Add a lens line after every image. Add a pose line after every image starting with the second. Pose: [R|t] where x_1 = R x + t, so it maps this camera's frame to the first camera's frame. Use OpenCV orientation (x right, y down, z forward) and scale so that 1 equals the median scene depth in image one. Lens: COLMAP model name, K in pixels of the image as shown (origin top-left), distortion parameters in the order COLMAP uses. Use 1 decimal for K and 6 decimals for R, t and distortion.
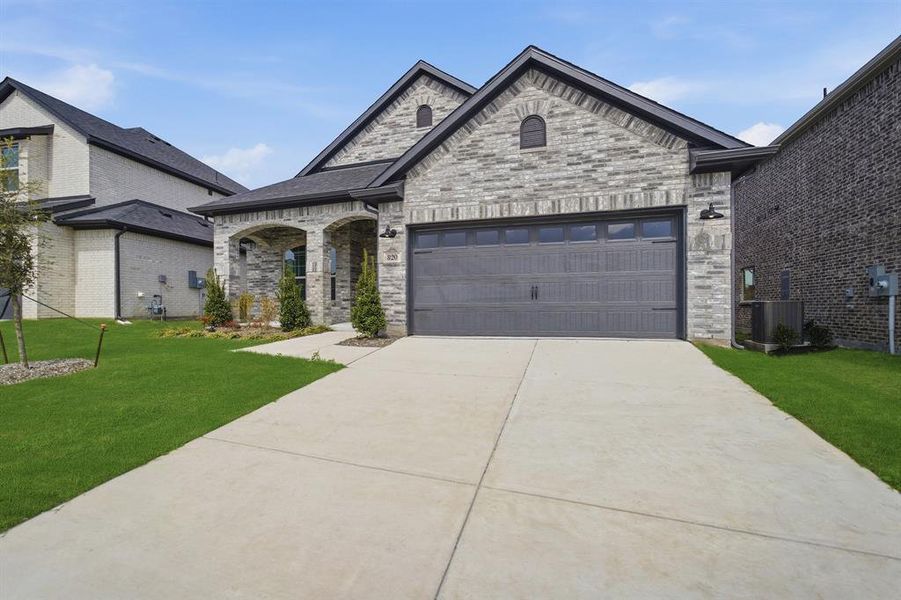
lens RADIAL K [[375.8, 0, 441.6], [0, 375.8, 301.4], [0, 0, 1]] dist [-0.011775, 0.005206]
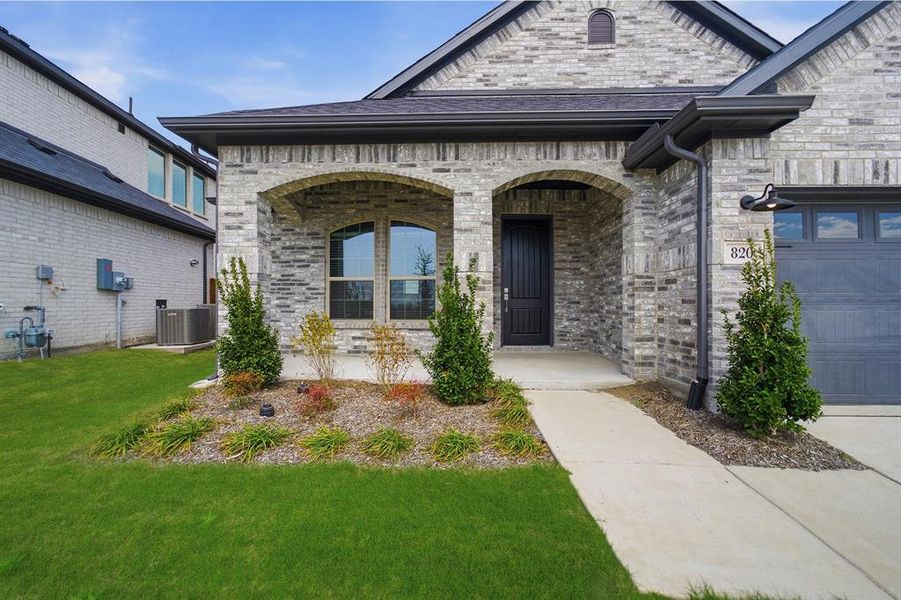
lens RADIAL K [[375.8, 0, 448.7], [0, 375.8, 298.1], [0, 0, 1]] dist [-0.011775, 0.005206]
pose [[0.961792, 0.009452, 0.273619, -0.658182], [-0.009549, 0.999954, -0.000976, -0.057834], [-0.273615, -0.001675, 0.961838, 0.677891]]
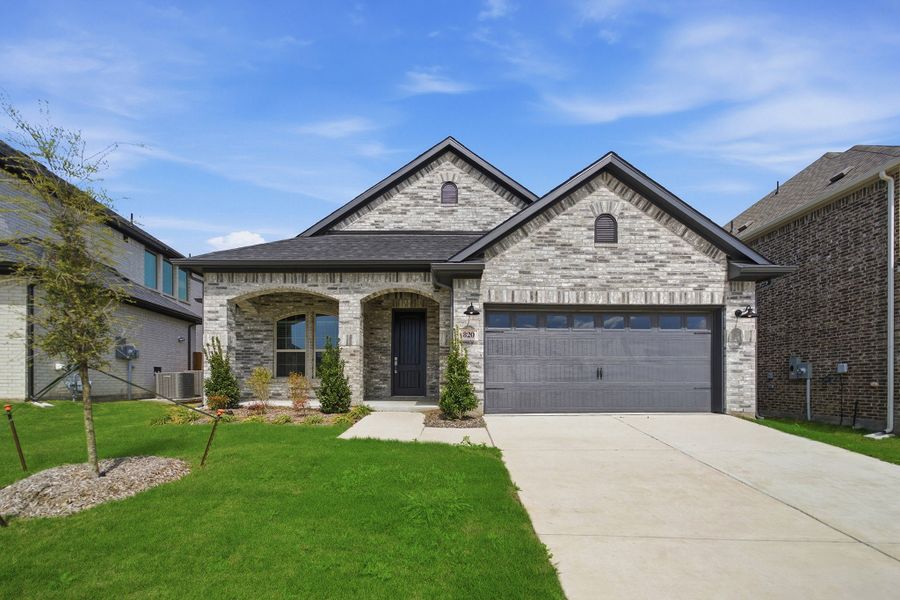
lens RADIAL K [[375.3, 0, 445.1], [0, 375.3, 372.9], [0, 0, 1]] dist [-0.011775, 0.005206]
pose [[0.950382, 0.012538, 0.310834, -0.518077], [-0.009259, 0.999885, -0.012022, -0.007083], [-0.310949, 0.008547, 0.950388, 0.093091]]
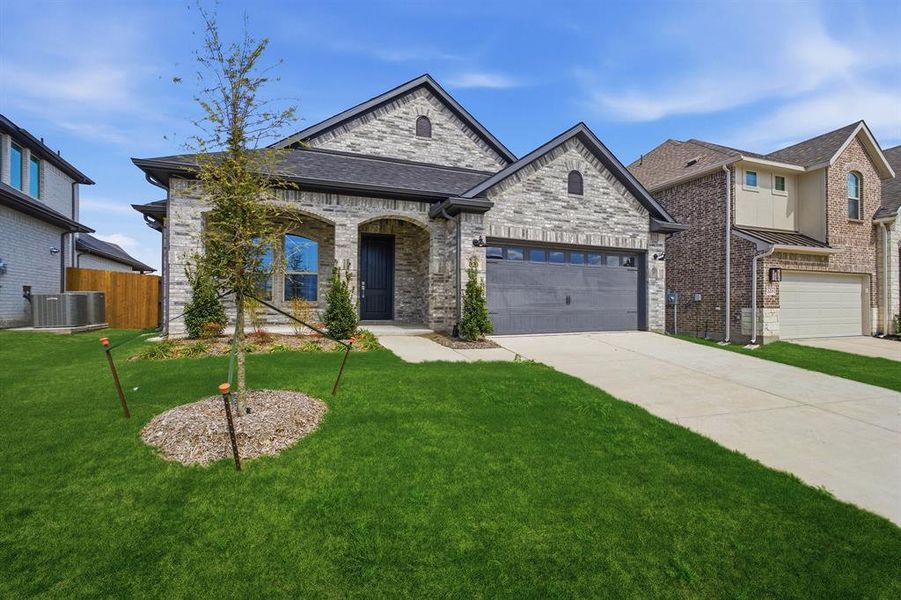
lens RADIAL K [[375.8, 0, 448.3], [0, 375.8, 292.4], [0, 0, 1]] dist [-0.011775, 0.005206]
pose [[0.784570, 0.028050, 0.619406, -0.902961], [-0.015217, 0.999546, -0.025991, -0.009616], [-0.619854, 0.010966, 0.784641, 0.206347]]
